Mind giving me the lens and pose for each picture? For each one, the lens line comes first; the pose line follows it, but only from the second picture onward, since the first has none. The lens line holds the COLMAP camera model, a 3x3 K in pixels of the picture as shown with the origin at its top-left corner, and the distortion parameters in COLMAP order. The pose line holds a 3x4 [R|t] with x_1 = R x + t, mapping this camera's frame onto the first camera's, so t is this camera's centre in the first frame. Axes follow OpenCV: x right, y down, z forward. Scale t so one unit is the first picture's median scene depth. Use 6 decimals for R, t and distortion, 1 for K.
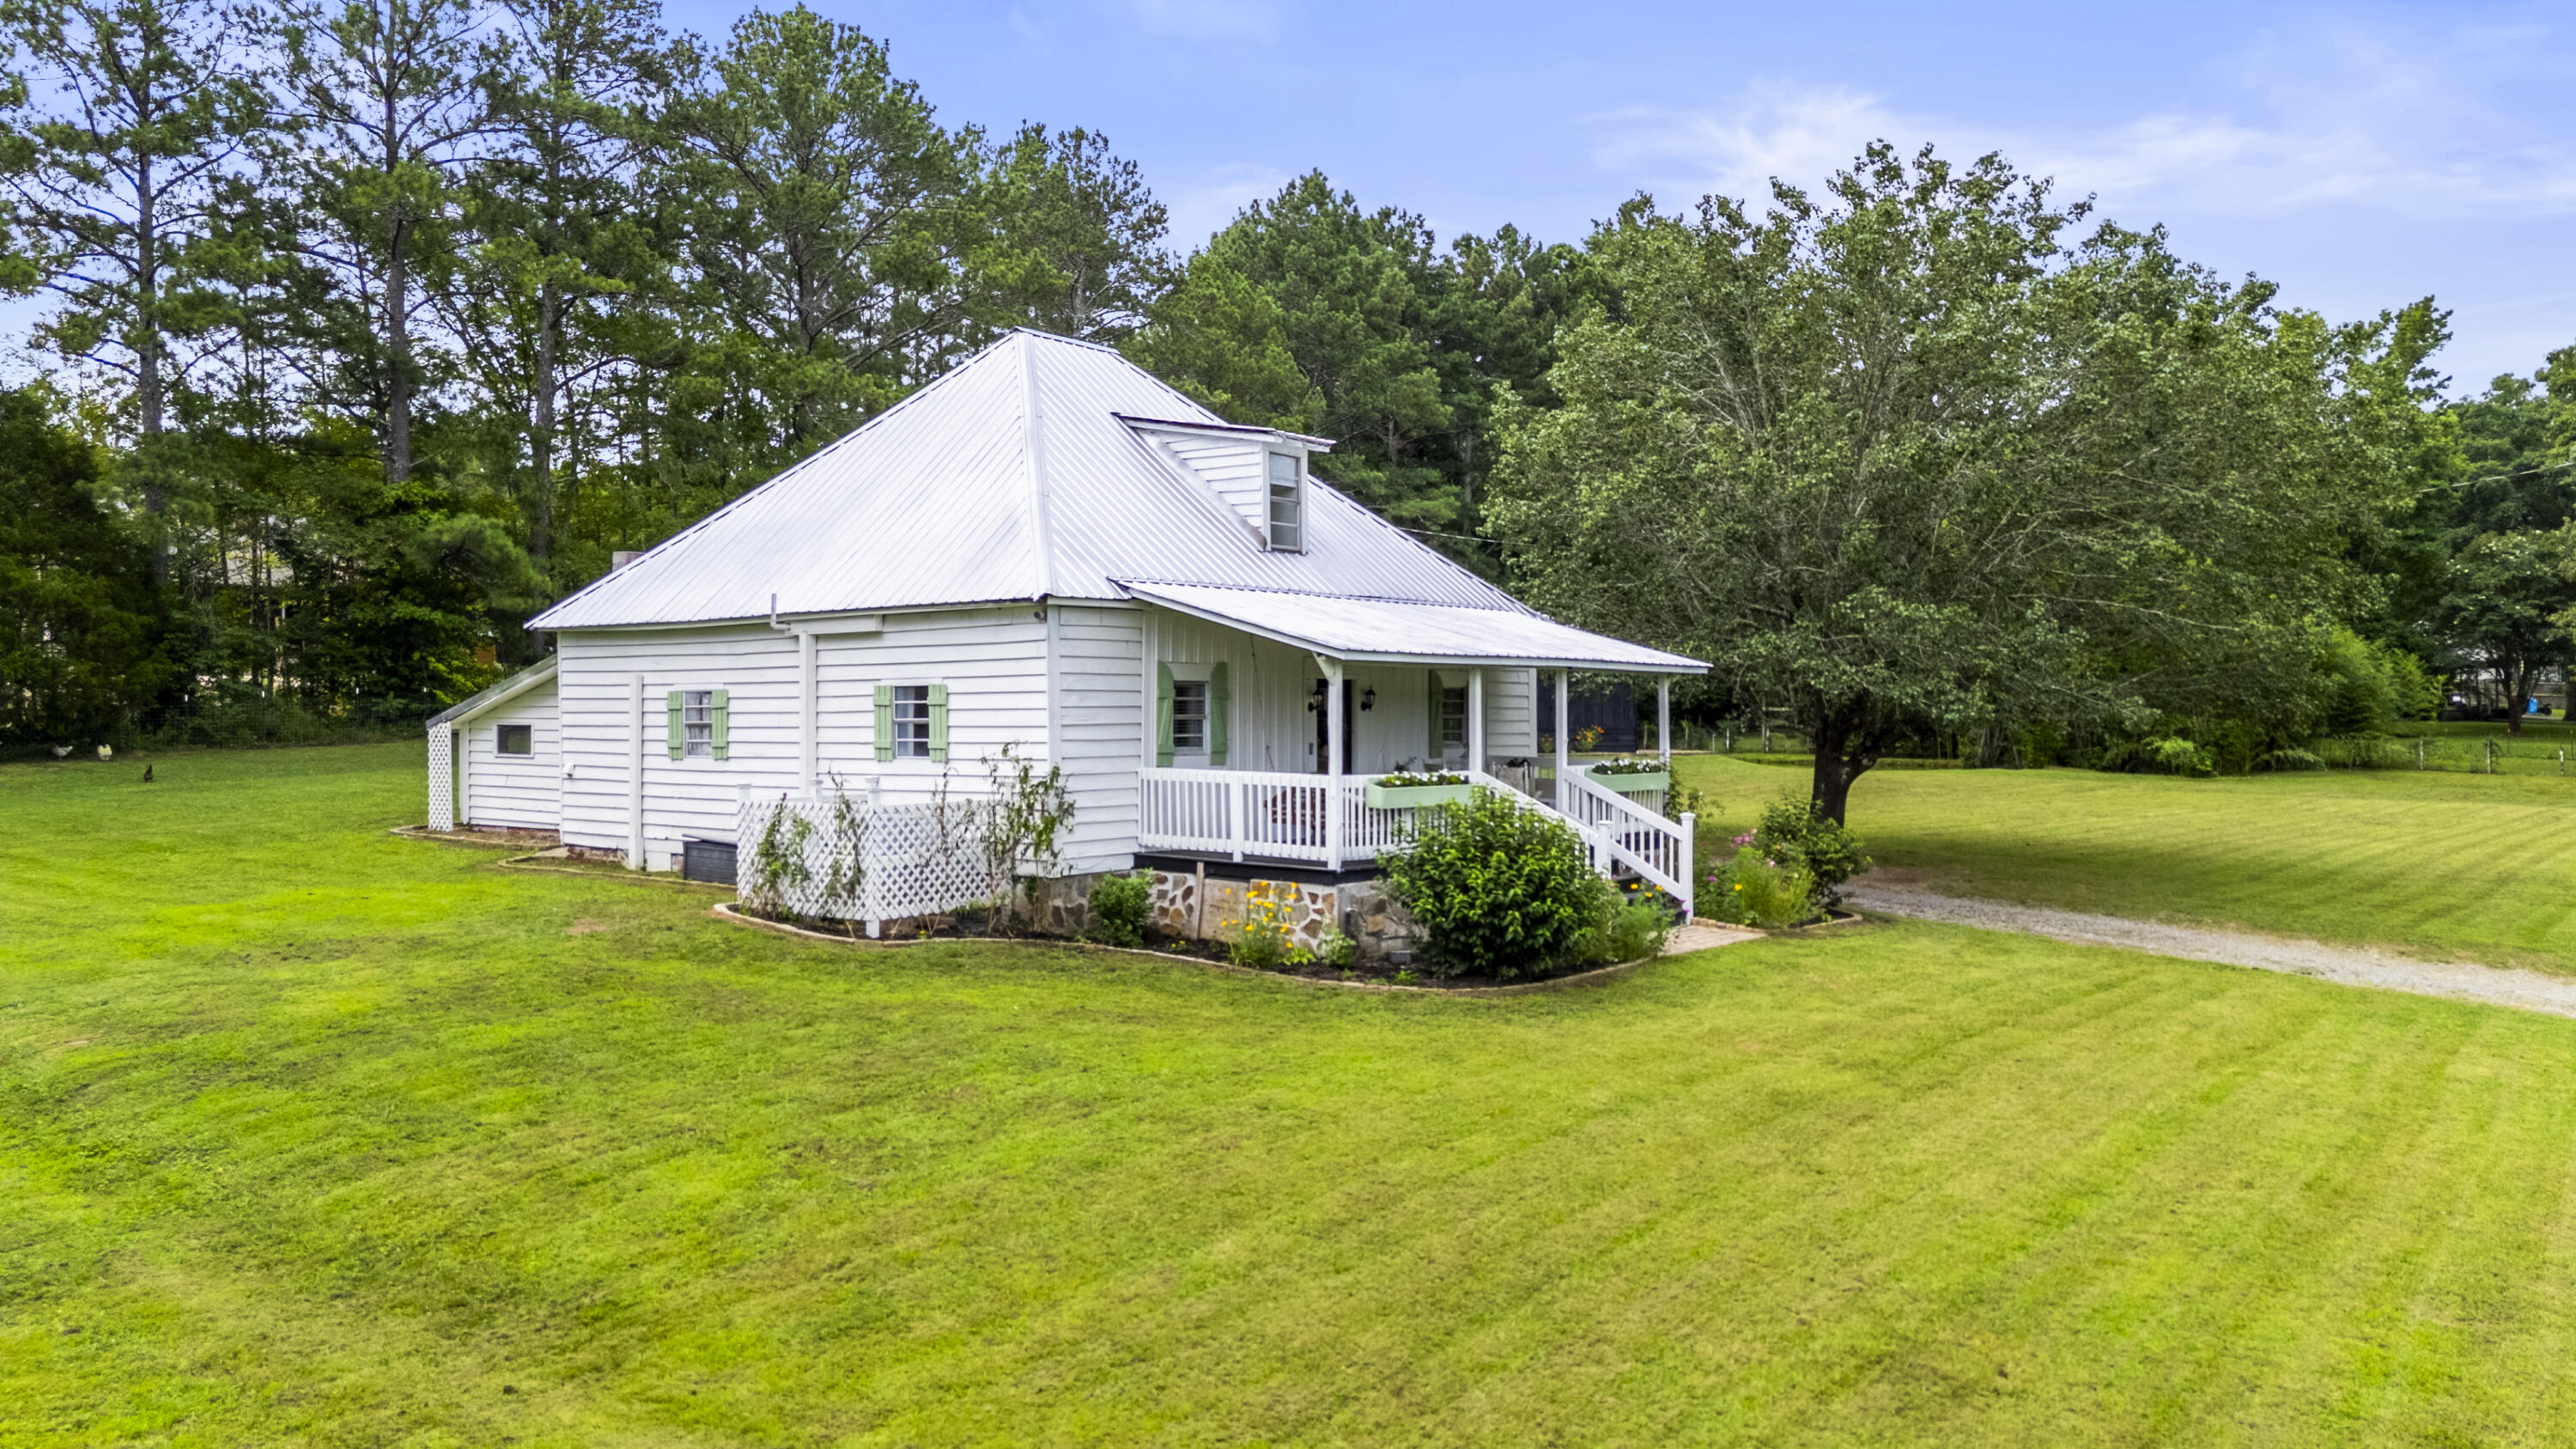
lens RADIAL K [[1887.2, 0, 1291.1], [0, 1887.2, 713.4], [0, 0, 1]] dist [0.068219, -0.055610]
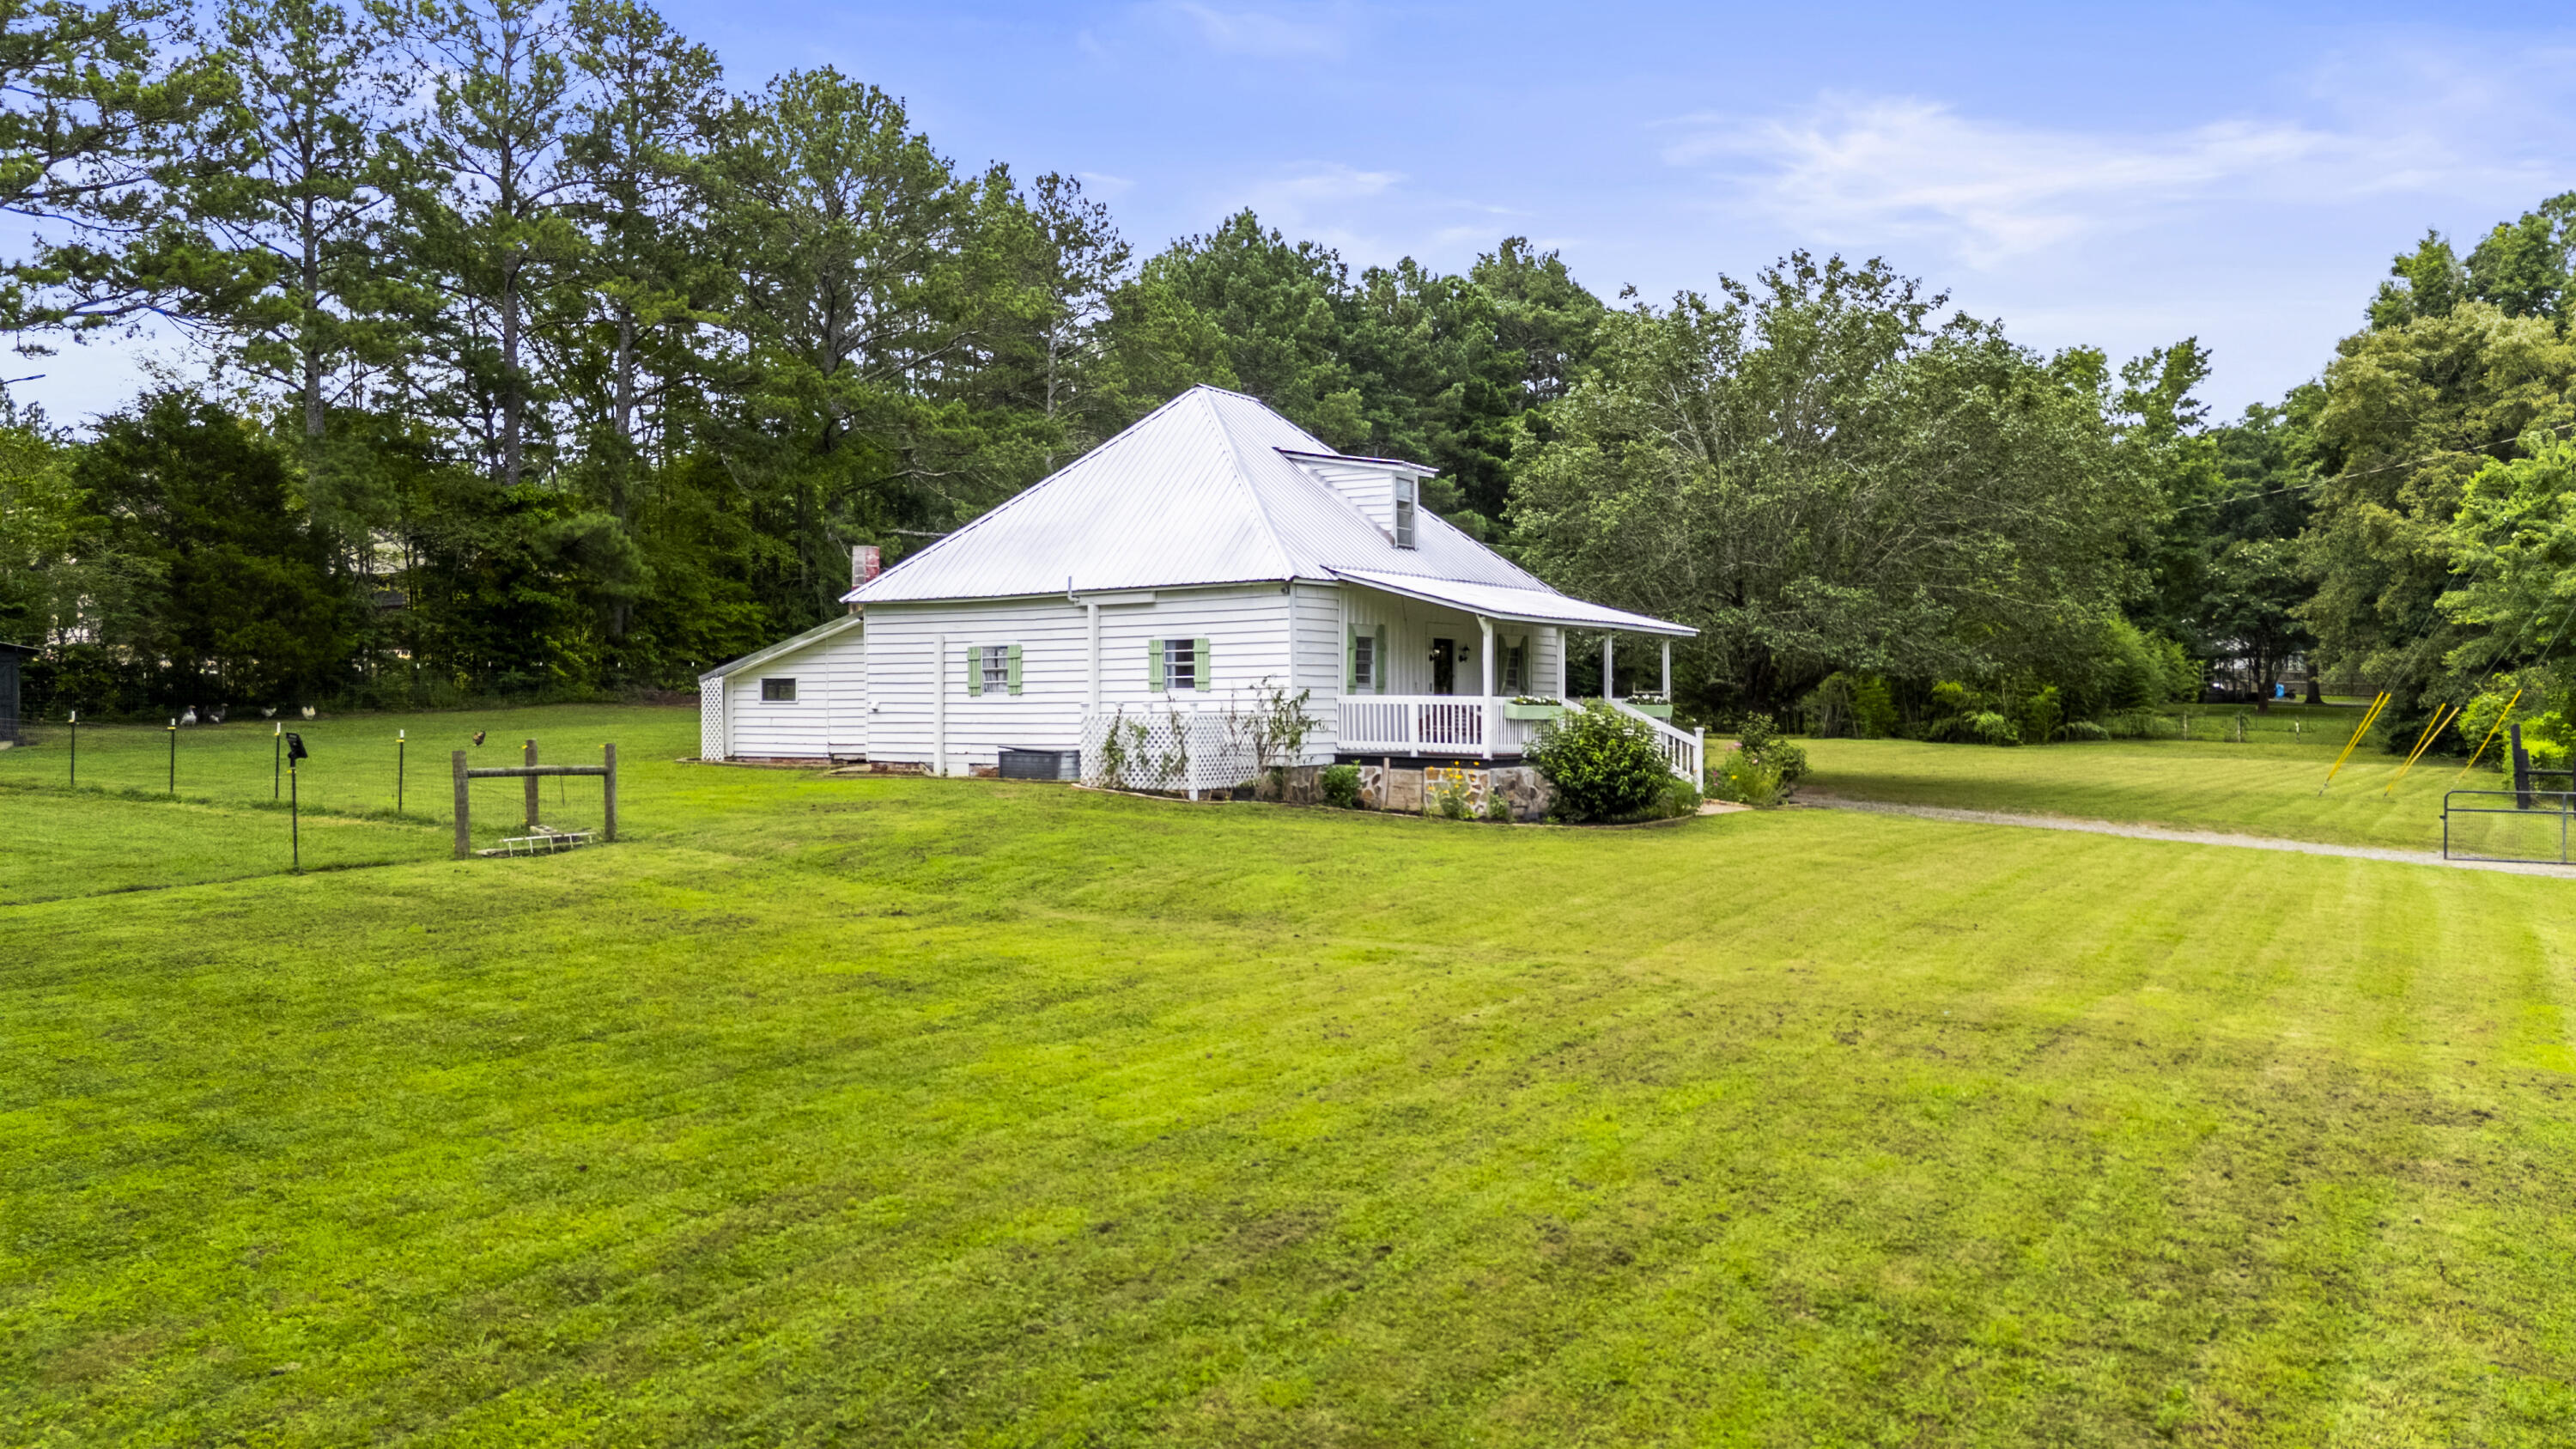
lens RADIAL K [[1887.2, 0, 1288.5], [0, 1887.2, 717.7], [0, 0, 1]] dist [0.068219, -0.055610]
pose [[0.995904, -0.001737, 0.090397, -0.114970], [0.001526, 0.999996, 0.002405, 0.019525], [-0.090401, -0.002257, 0.995903, -0.206821]]
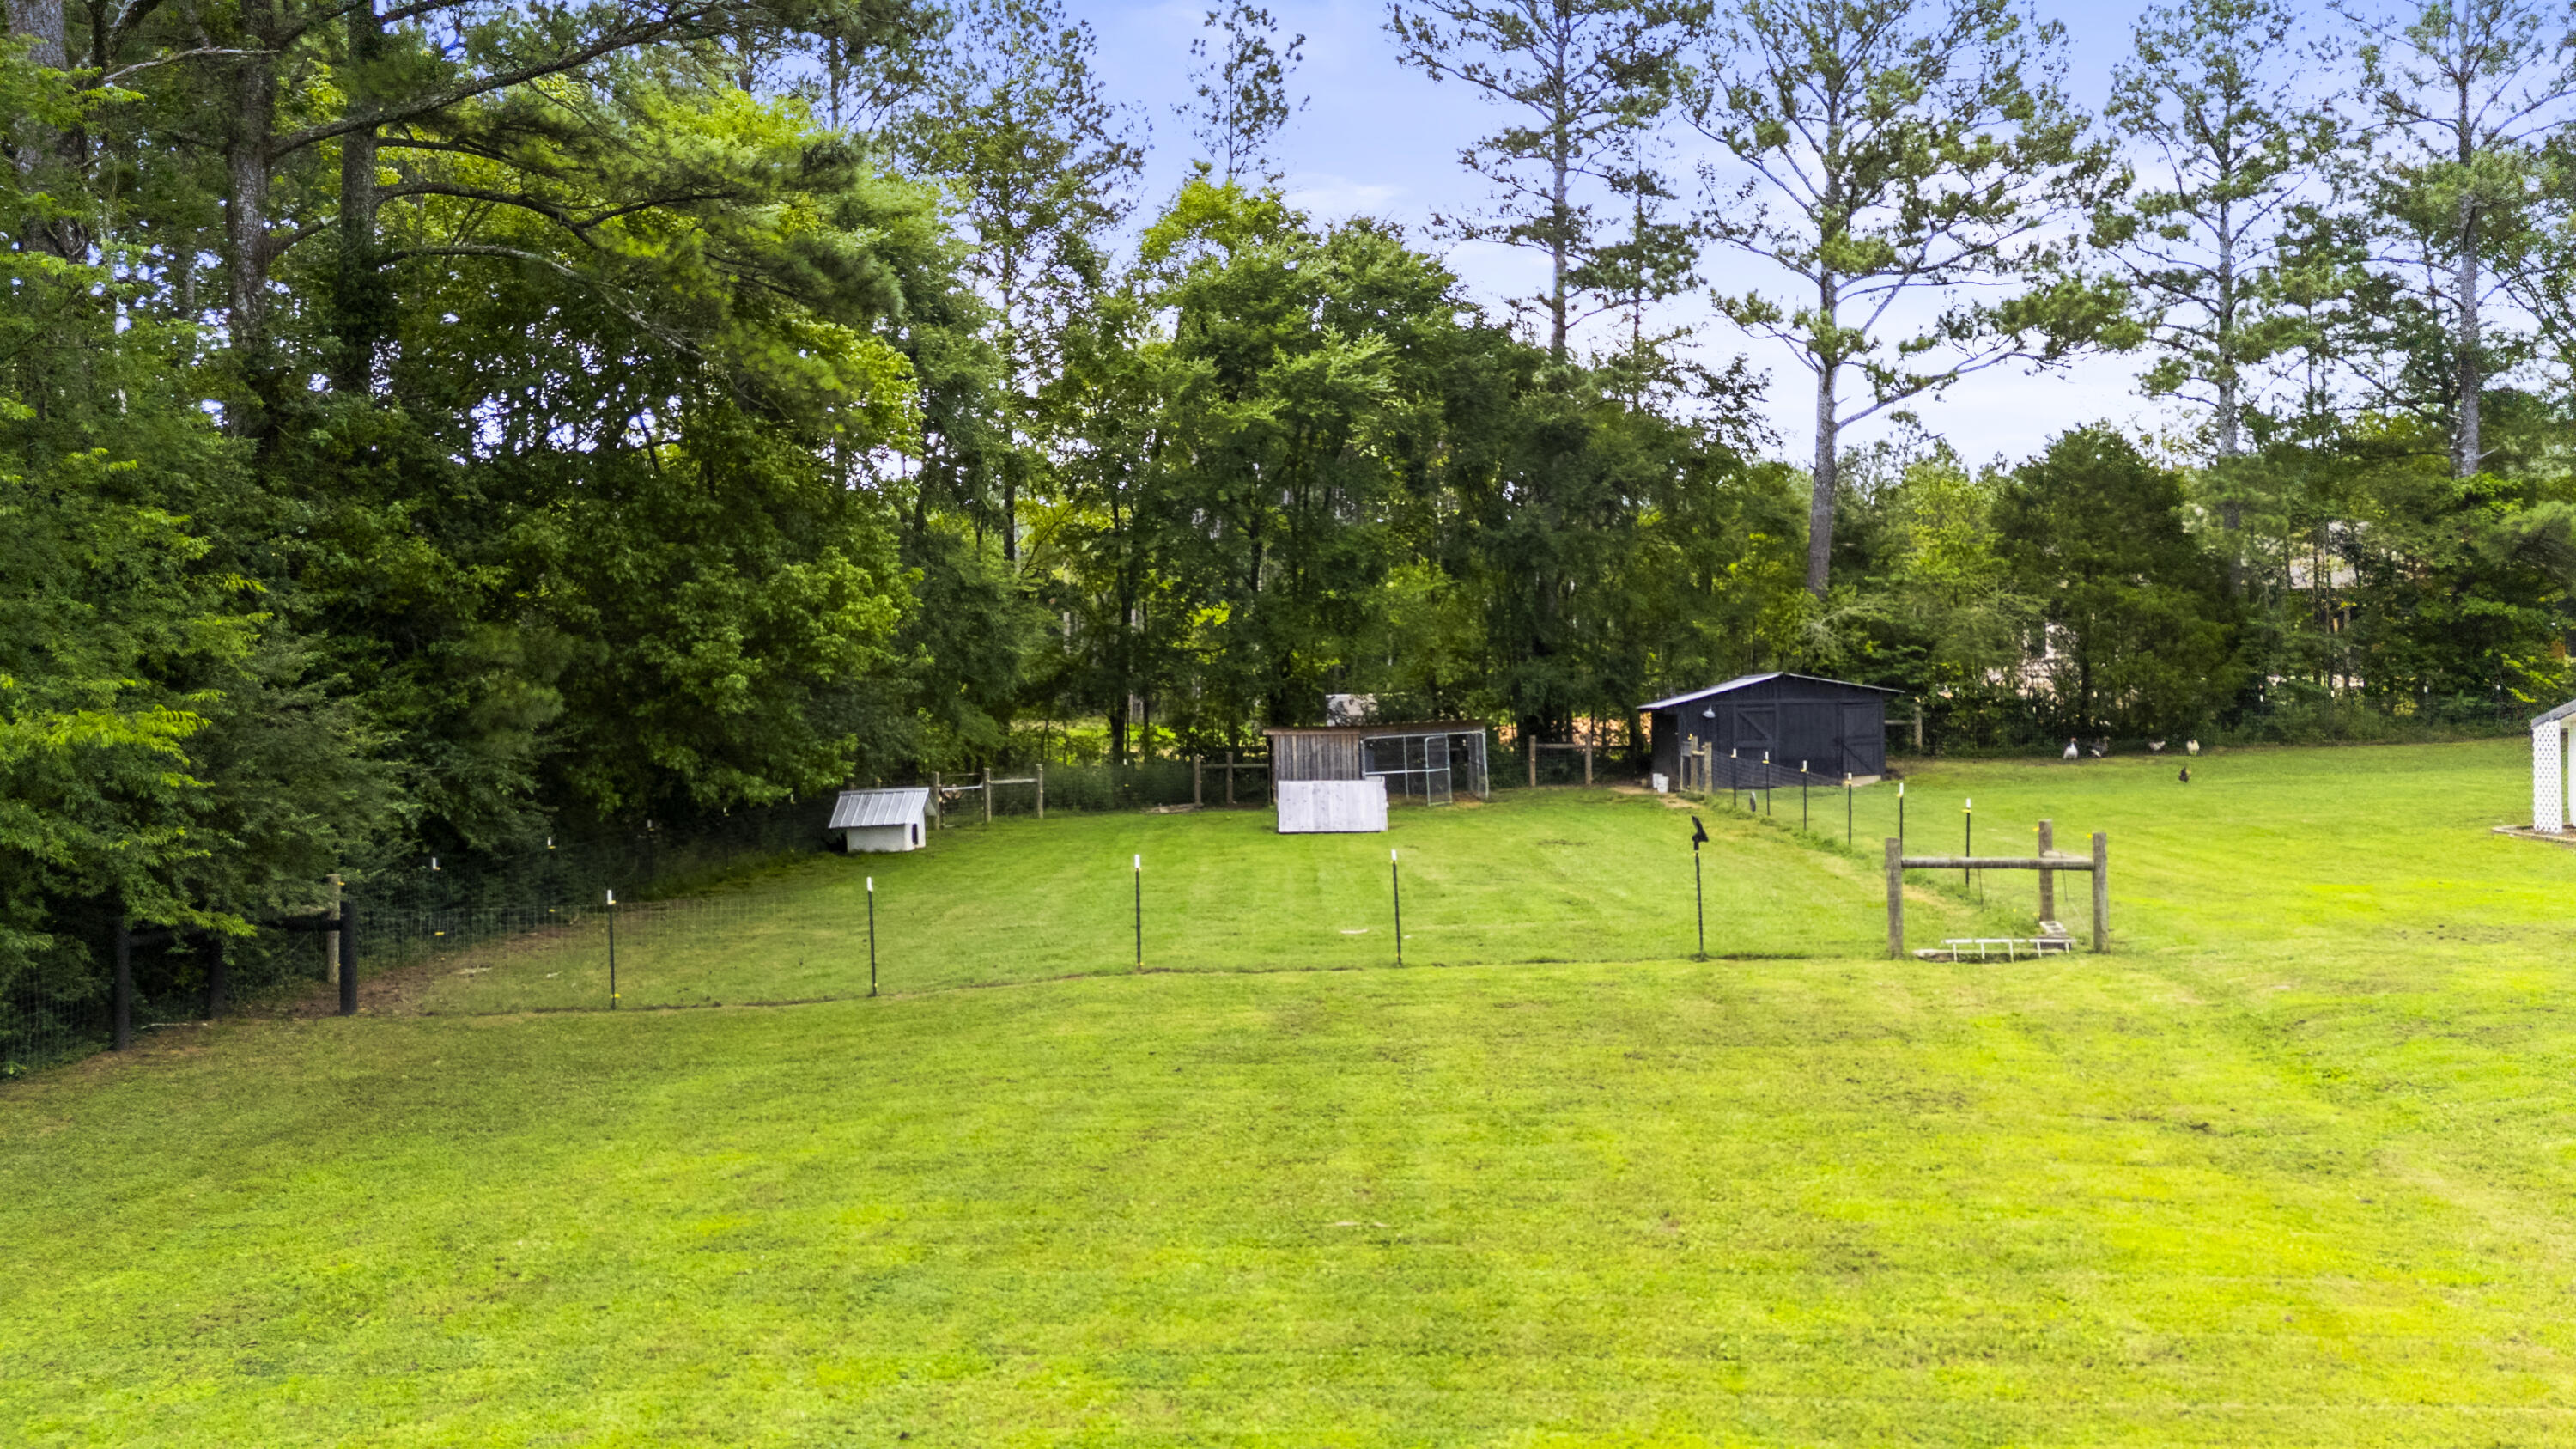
lens RADIAL K [[1887.2, 0, 1281.0], [0, 1887.2, 715.8], [0, 0, 1]] dist [0.068219, -0.055610]
pose [[0.564489, -0.001045, -0.825440, 0.001523], [0.002681, 0.999996, 0.000567, -0.000263], [0.825437, -0.002533, 0.564489, -0.062034]]
